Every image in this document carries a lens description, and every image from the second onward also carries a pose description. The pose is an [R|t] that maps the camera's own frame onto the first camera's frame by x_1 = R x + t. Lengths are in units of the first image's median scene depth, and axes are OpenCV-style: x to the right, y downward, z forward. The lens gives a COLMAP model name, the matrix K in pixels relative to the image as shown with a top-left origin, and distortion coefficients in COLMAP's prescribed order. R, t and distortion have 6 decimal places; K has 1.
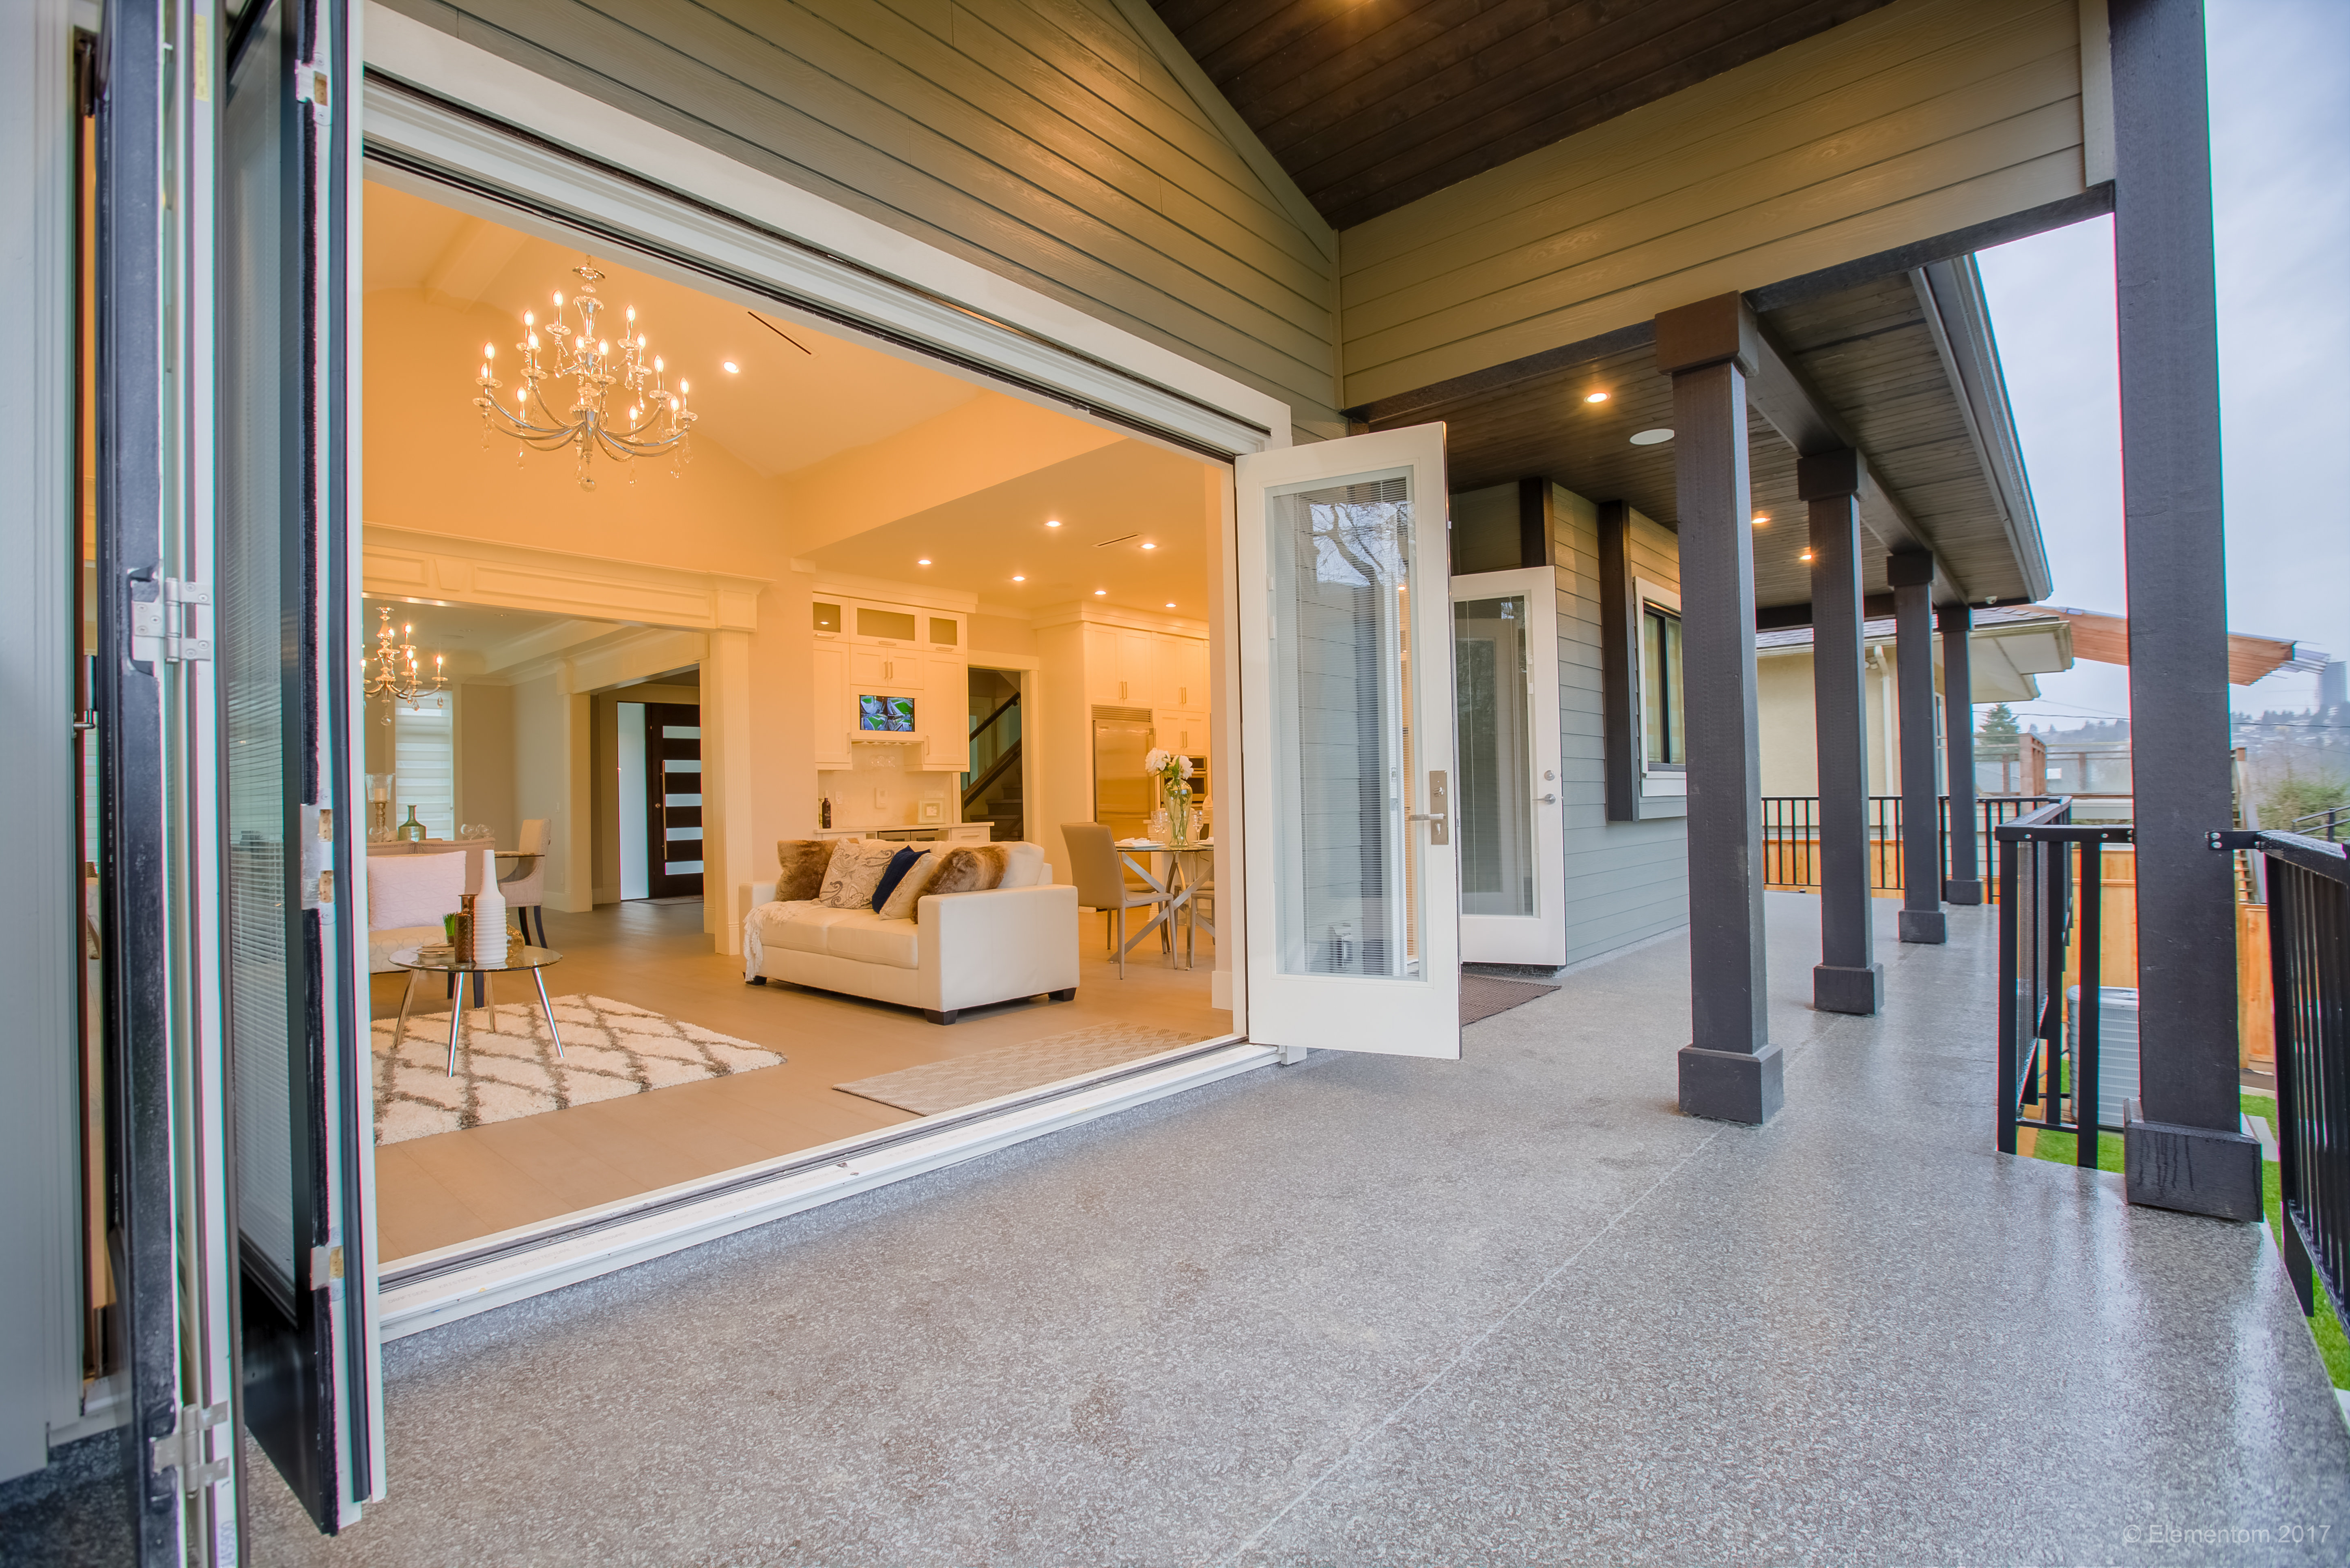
lens RADIAL K [[1052.7, 0, 1170.7], [0, 1052.7, 788.8], [0, 0, 1]] dist [-0.044995, 0.012945]
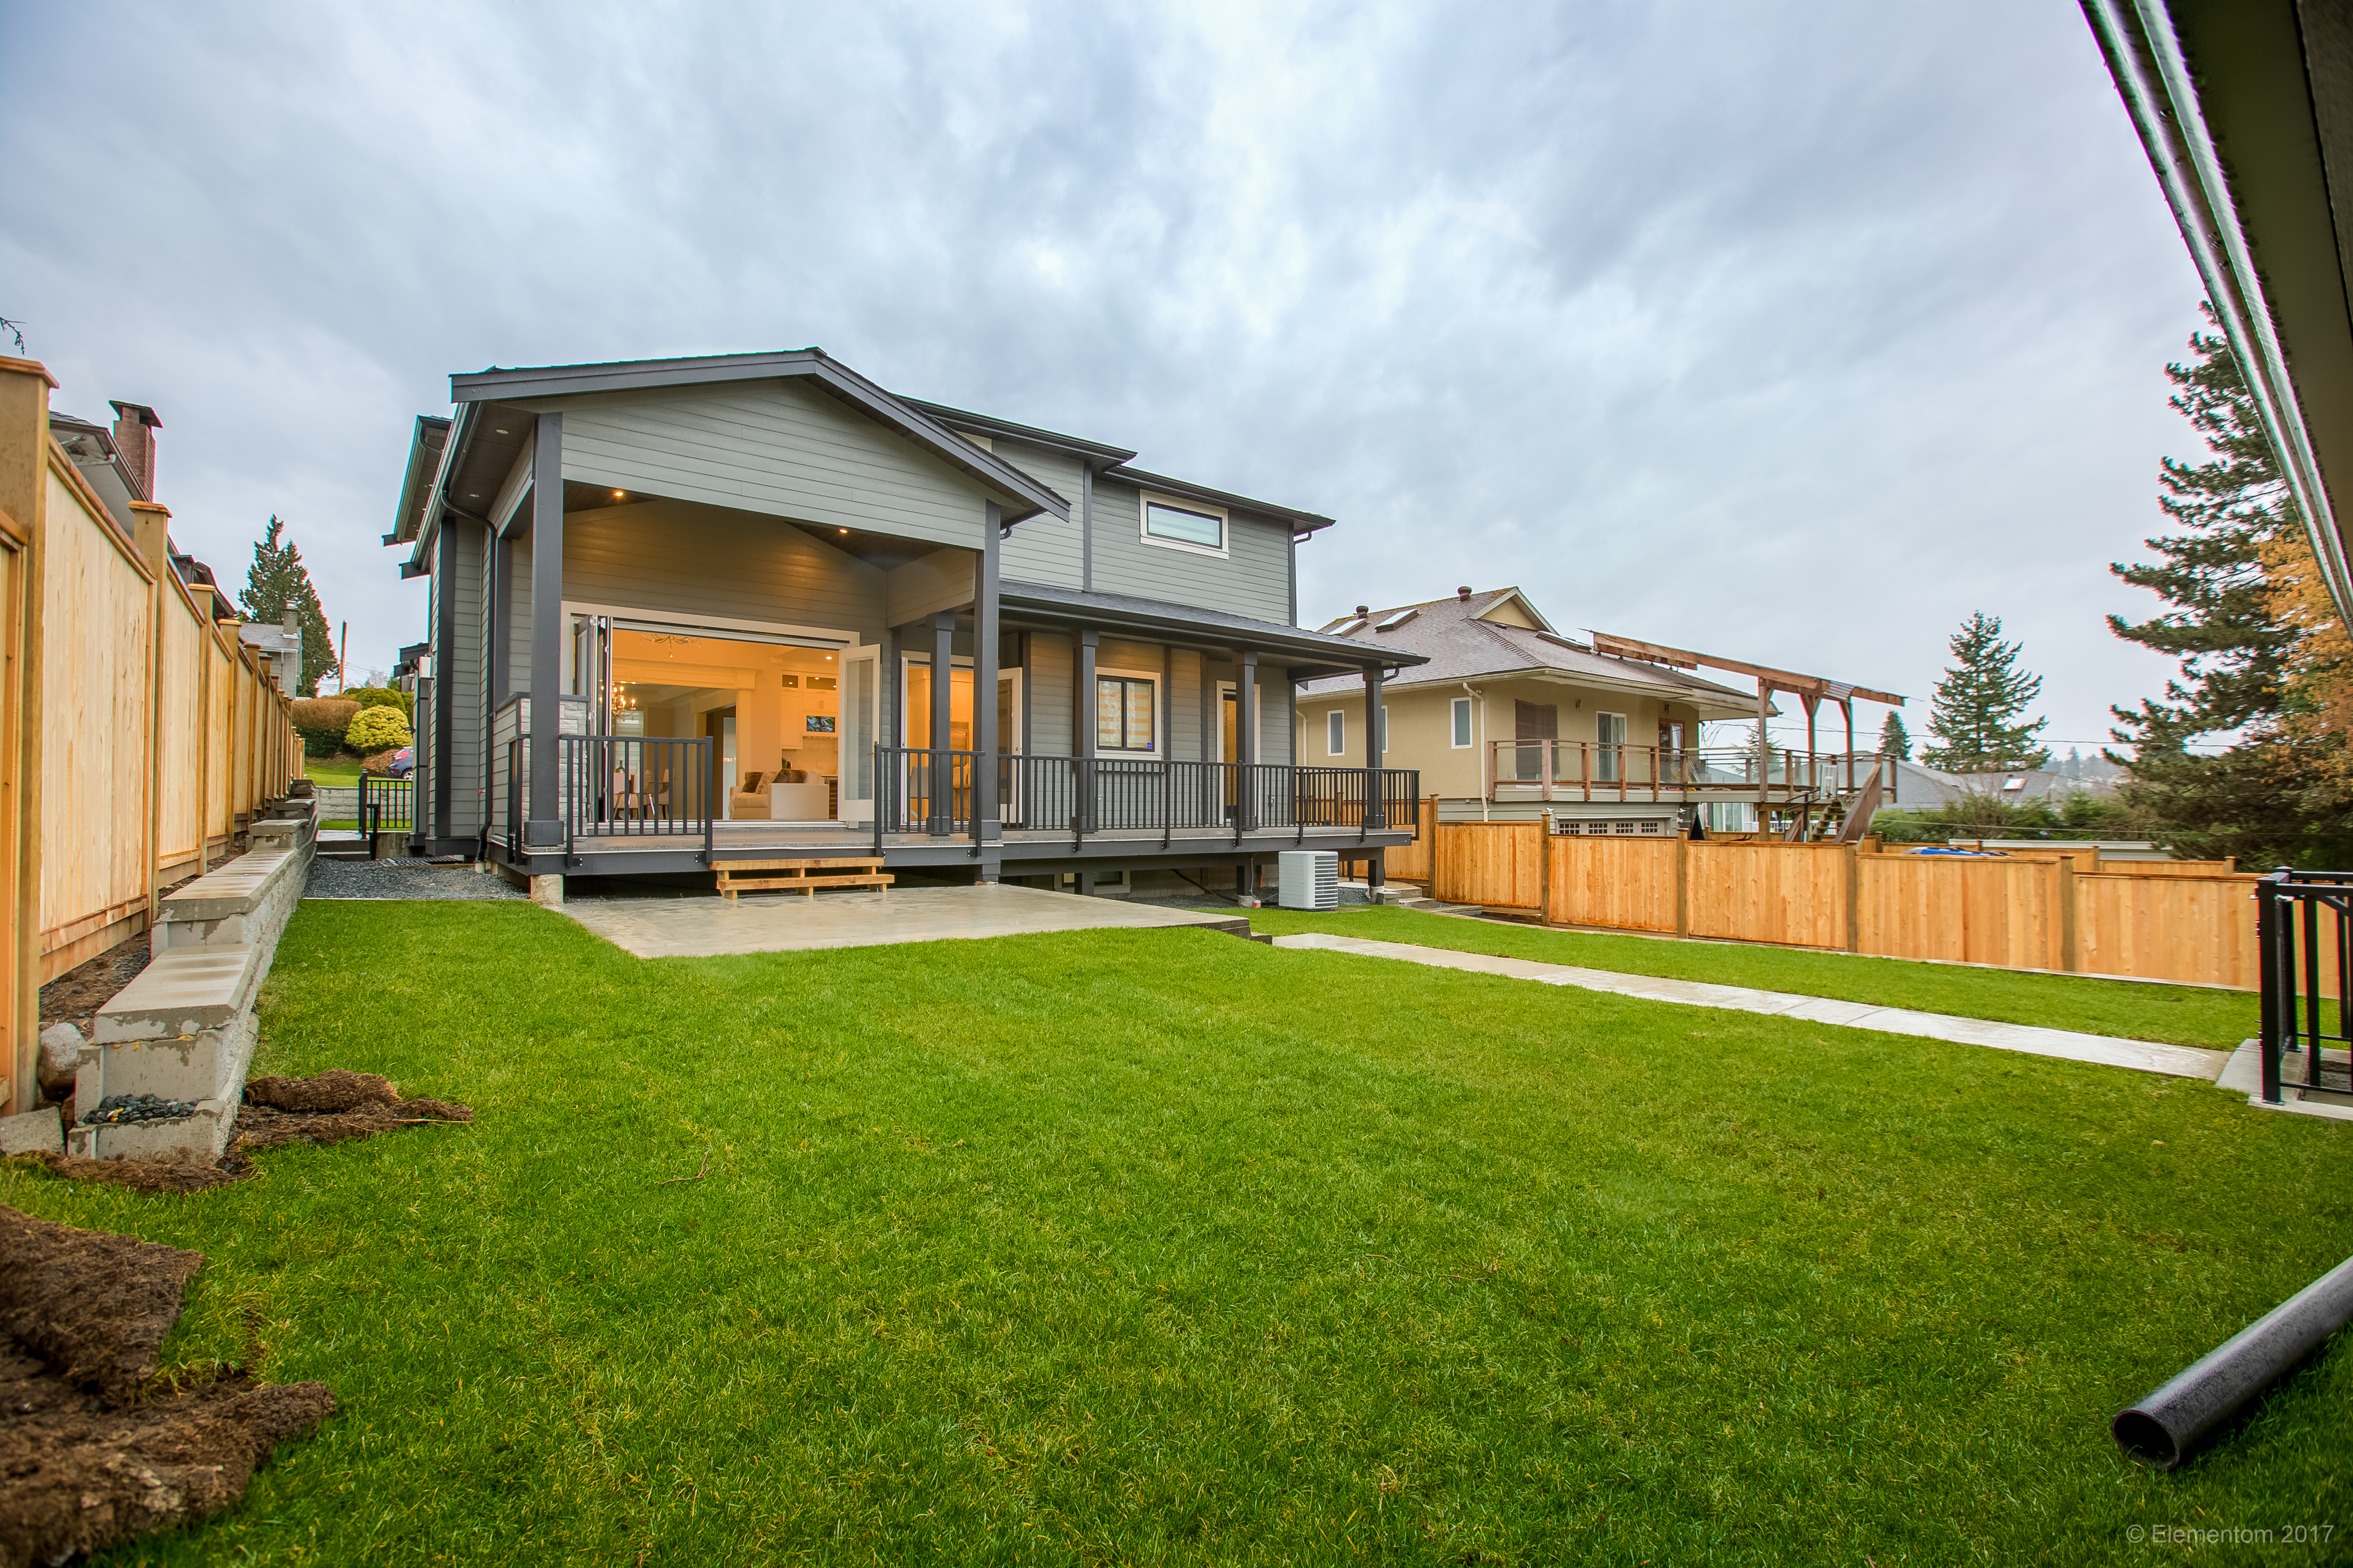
lens RADIAL K [[1065.9, 0, 1176.5], [0, 1065.9, 784.0], [0, 0, 1]] dist [-0.058382, 0.022217]
pose [[0.988204, 0.013112, -0.152581, 1.761354], [-0.015489, 0.999776, -0.014405, 0.162038], [0.152358, 0.016598, 0.988186, -2.344841]]
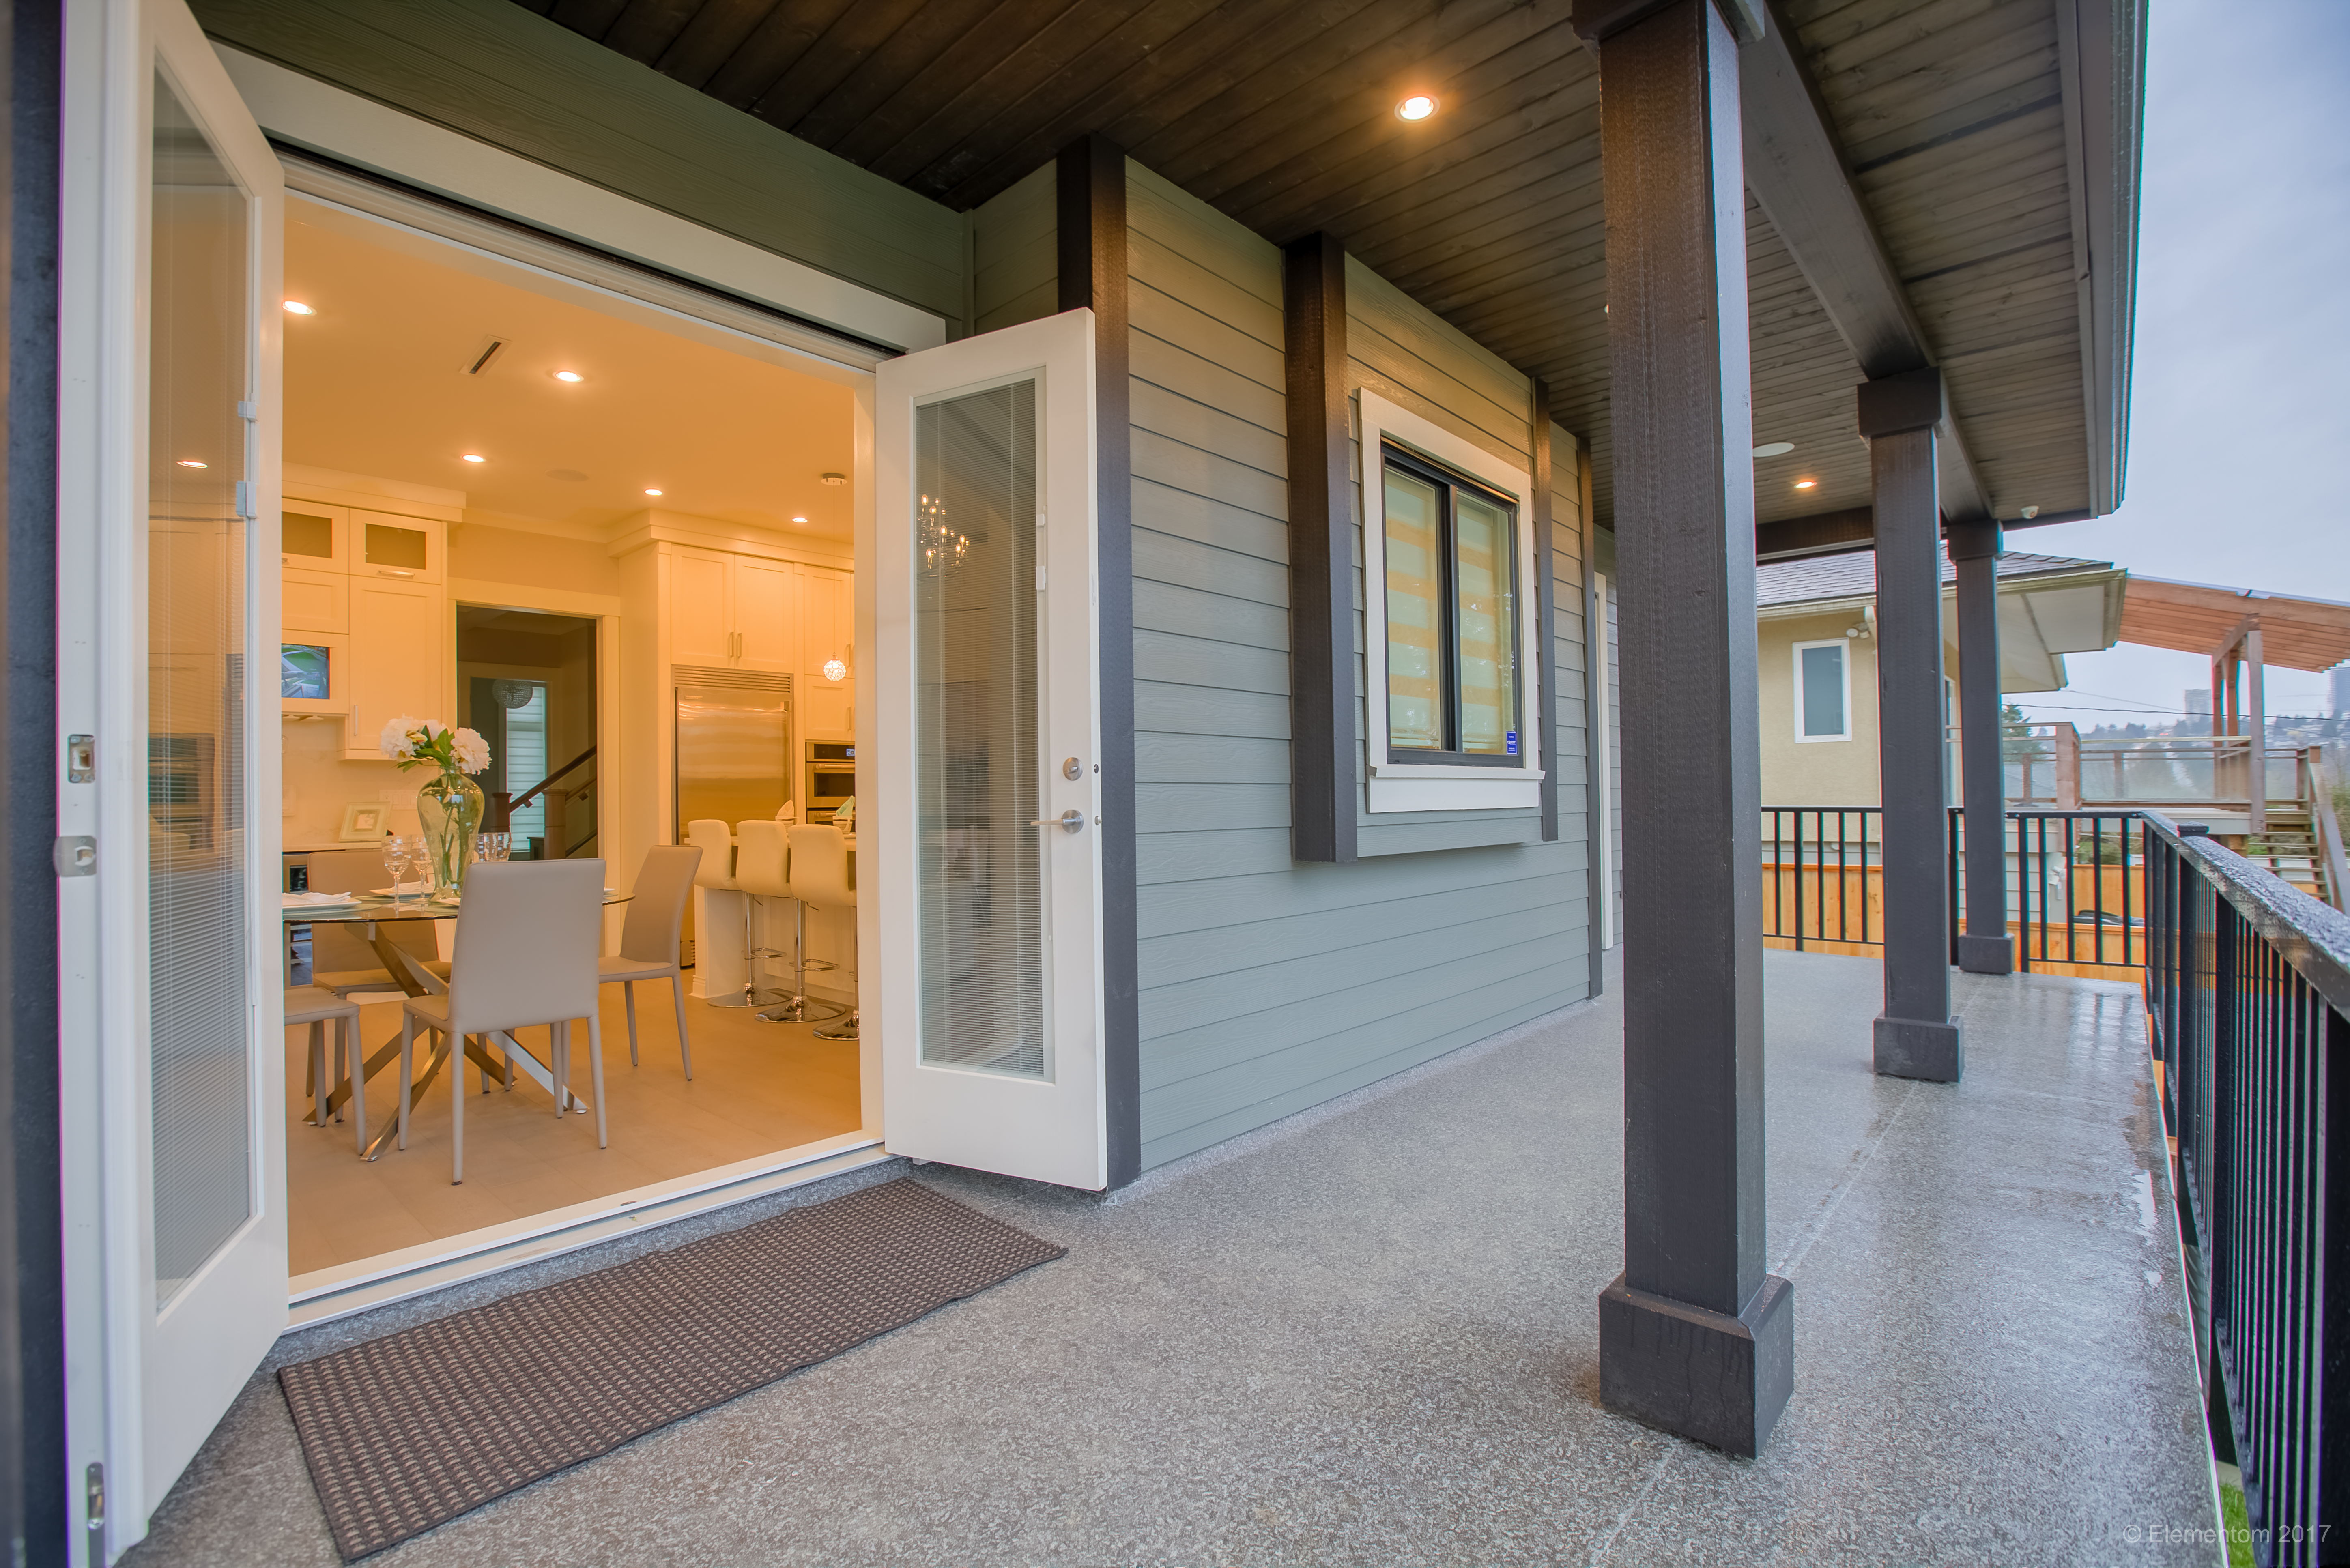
lens RADIAL K [[1052.7, 0, 1170.7], [0, 1052.7, 788.8], [0, 0, 1]] dist [-0.044995, 0.012945]
pose [[0.999967, 0.006258, -0.005157, 0.620502], [-0.006248, 0.999979, 0.001915, -0.008266], [0.005169, -0.001883, 0.999985, 0.837104]]
